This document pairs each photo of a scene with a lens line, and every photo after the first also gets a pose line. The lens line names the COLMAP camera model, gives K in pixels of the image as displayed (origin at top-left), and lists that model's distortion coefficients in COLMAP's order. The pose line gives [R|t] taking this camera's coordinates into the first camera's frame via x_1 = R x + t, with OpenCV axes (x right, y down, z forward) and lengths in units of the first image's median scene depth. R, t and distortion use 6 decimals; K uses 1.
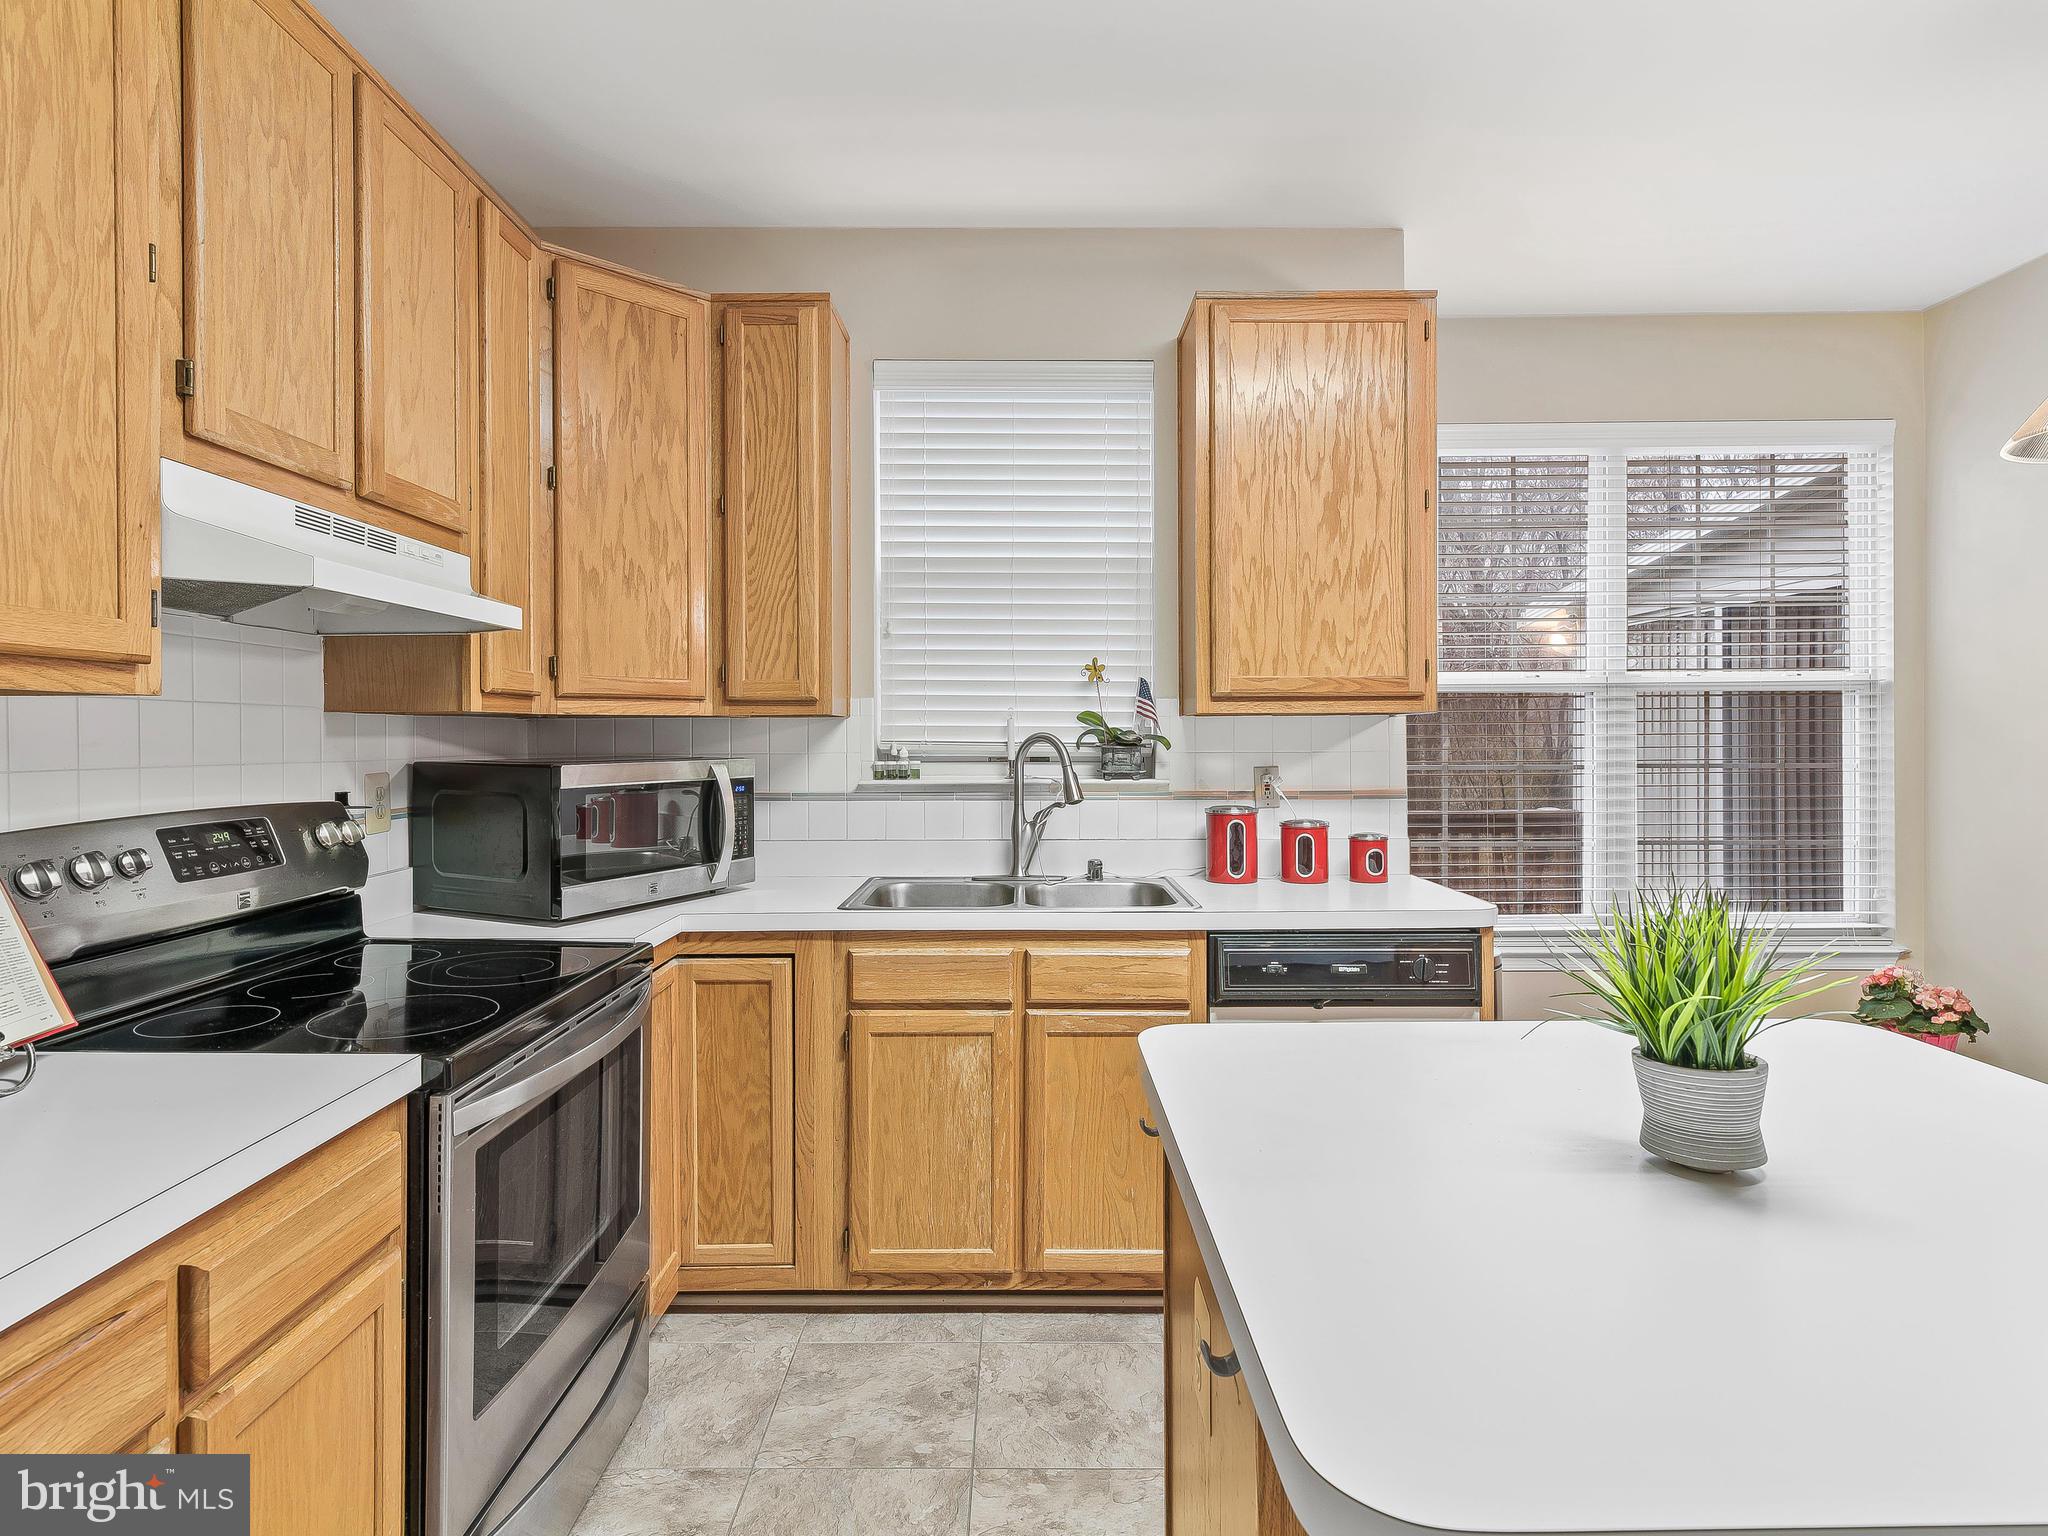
lens RADIAL K [[1072.4, 0, 1020.2], [0, 1072.4, 740.9], [0, 0, 1]] dist [0.000657, 0.000318]
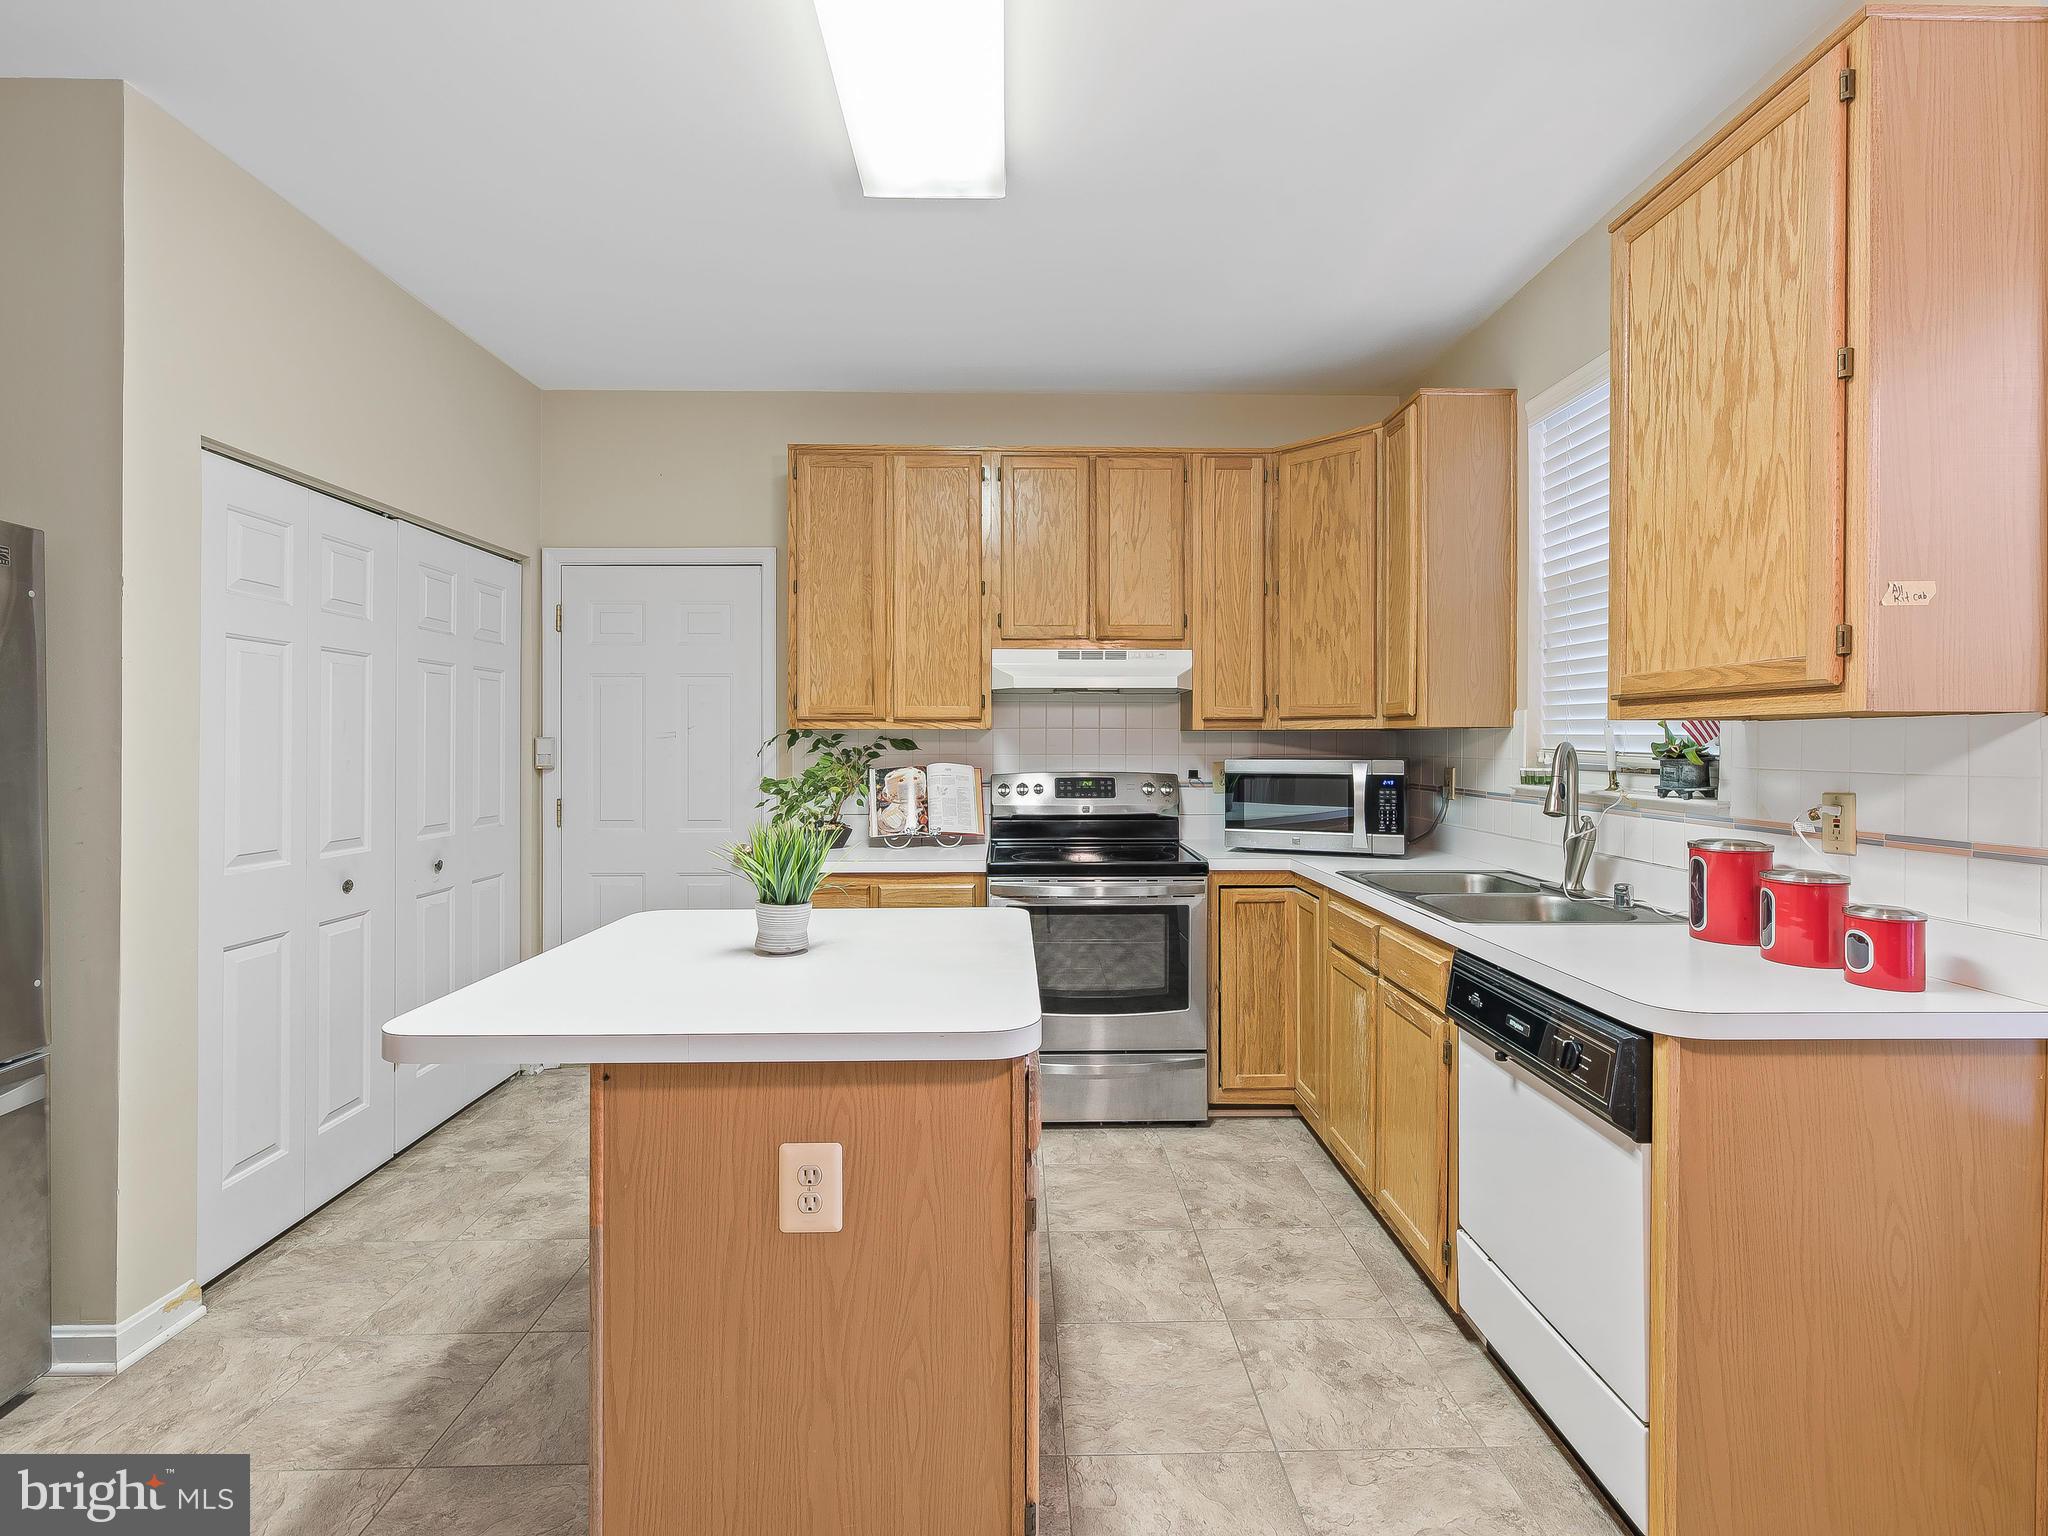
lens RADIAL K [[935.2, 0, 1031.9], [0, 935.2, 745.5], [0, 0, 1]] dist [-0.000070, -0.000017]
pose [[0.025250, 0.008141, -0.999648, 0.902789], [-0.005526, 0.999953, 0.008004, -0.009241], [0.999666, 0.005322, 0.025293, 0.525910]]
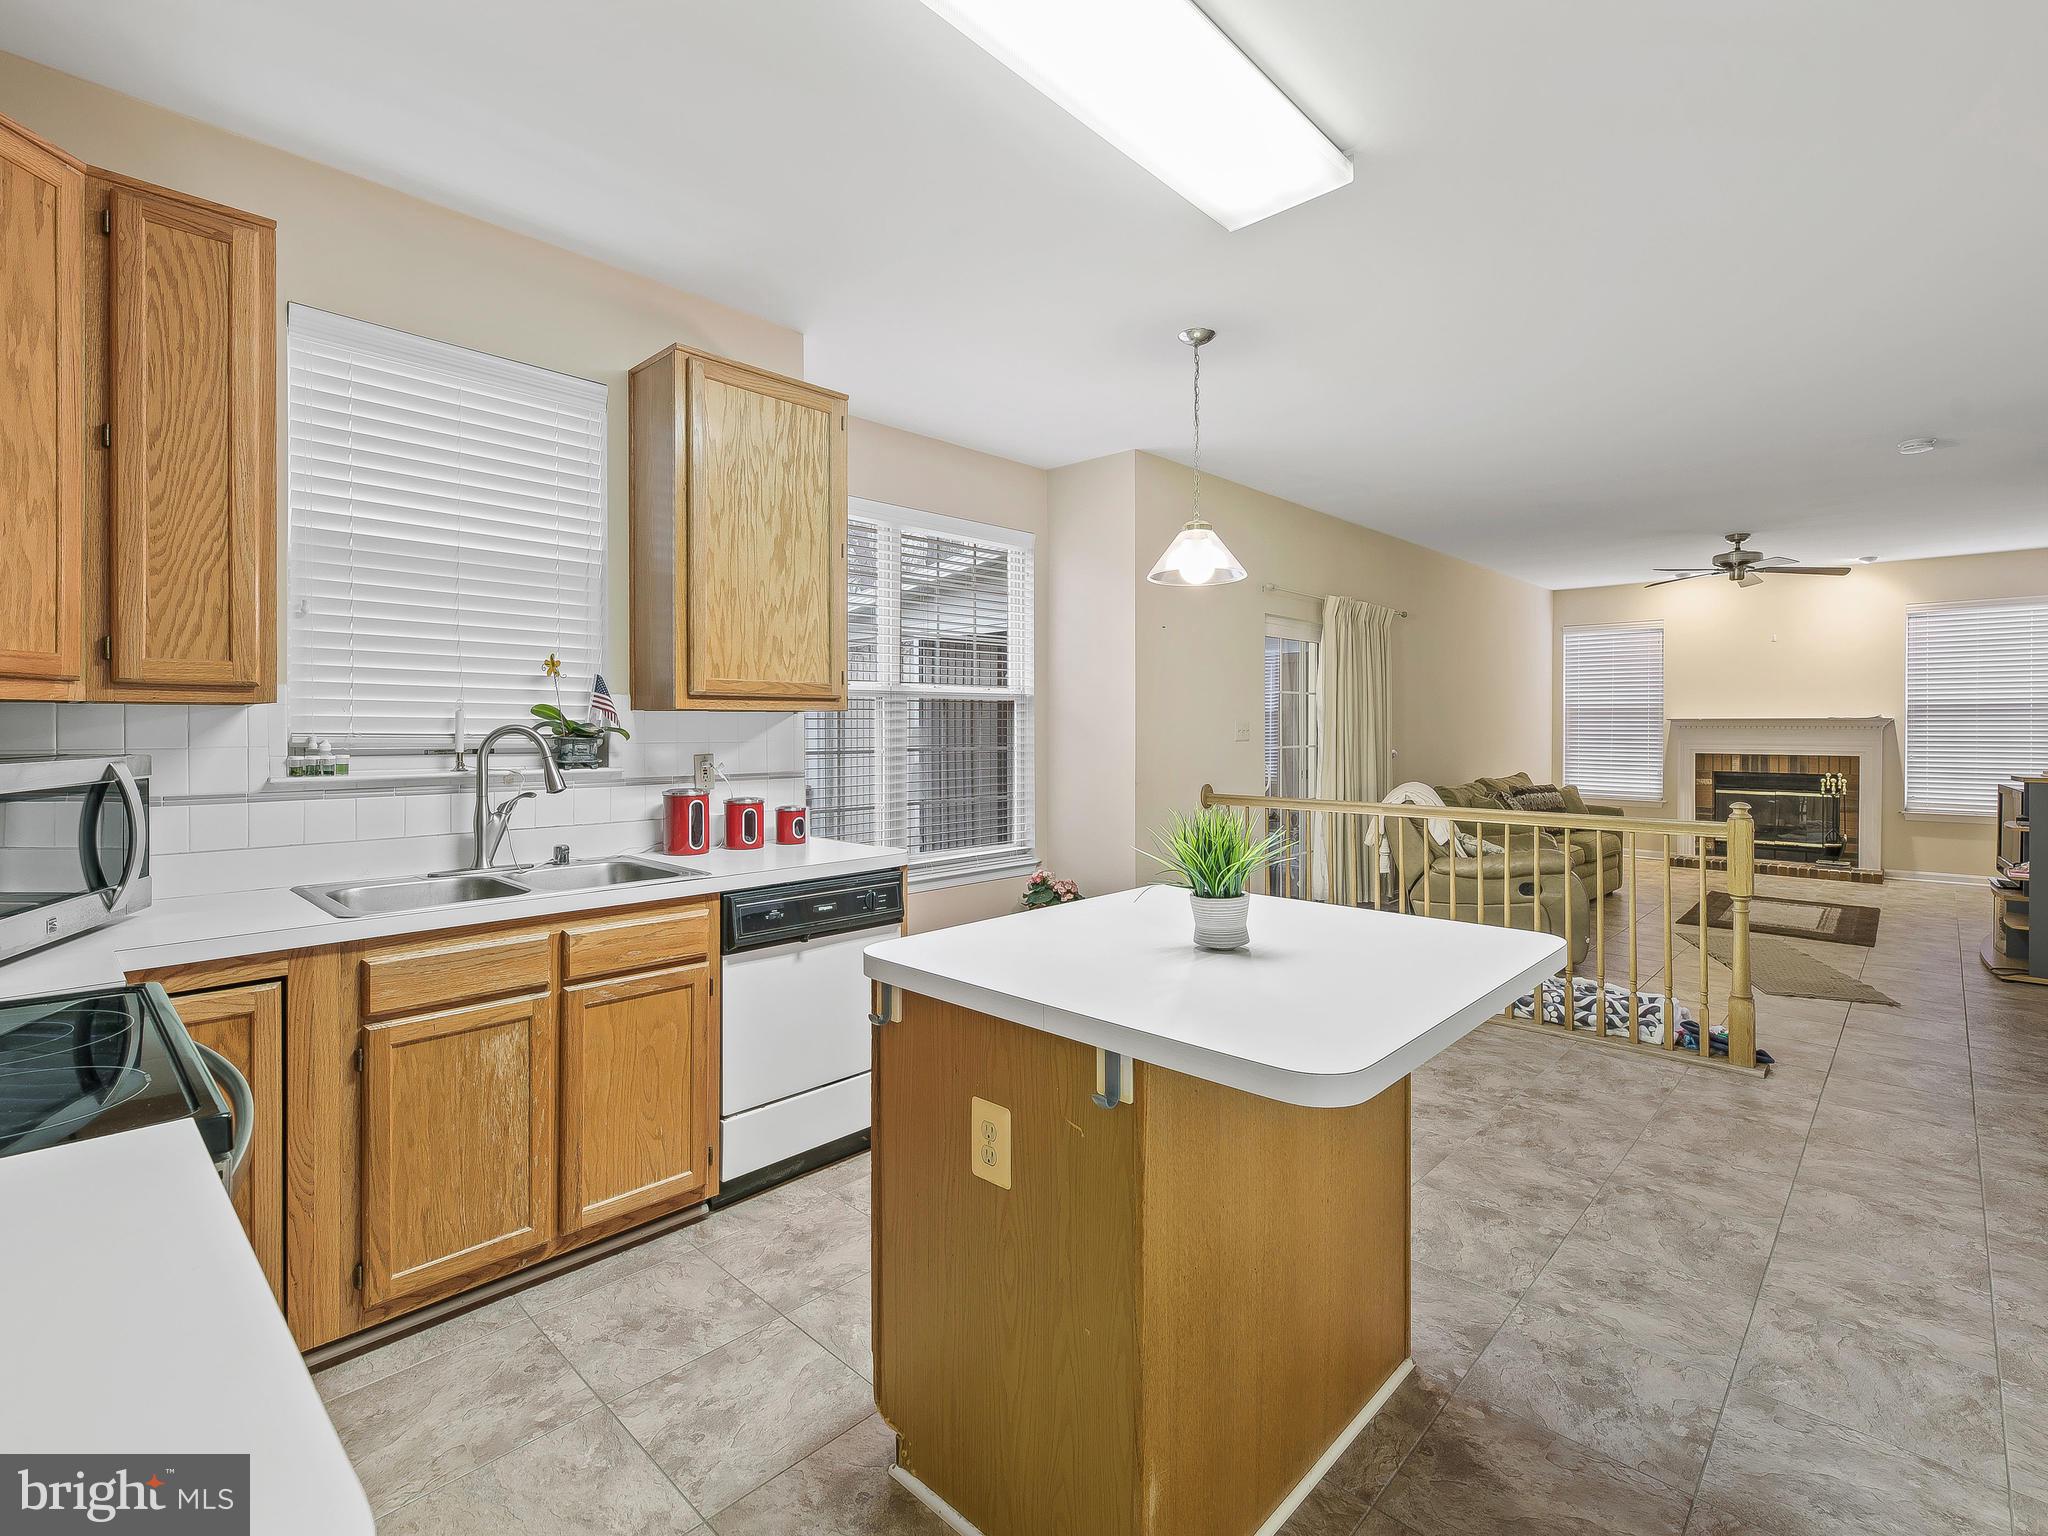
lens RADIAL K [[958.6, 0, 1031.1], [0, 958.6, 731.2], [0, 0, 1]] dist [-0.000338, -0.000933]
pose [[0.685772, 0.000477, 0.727816, -0.324686], [0.000138, 1.000000, -0.000785, -0.000982], [-0.727816, 0.000639, 0.685772, 0.016326]]
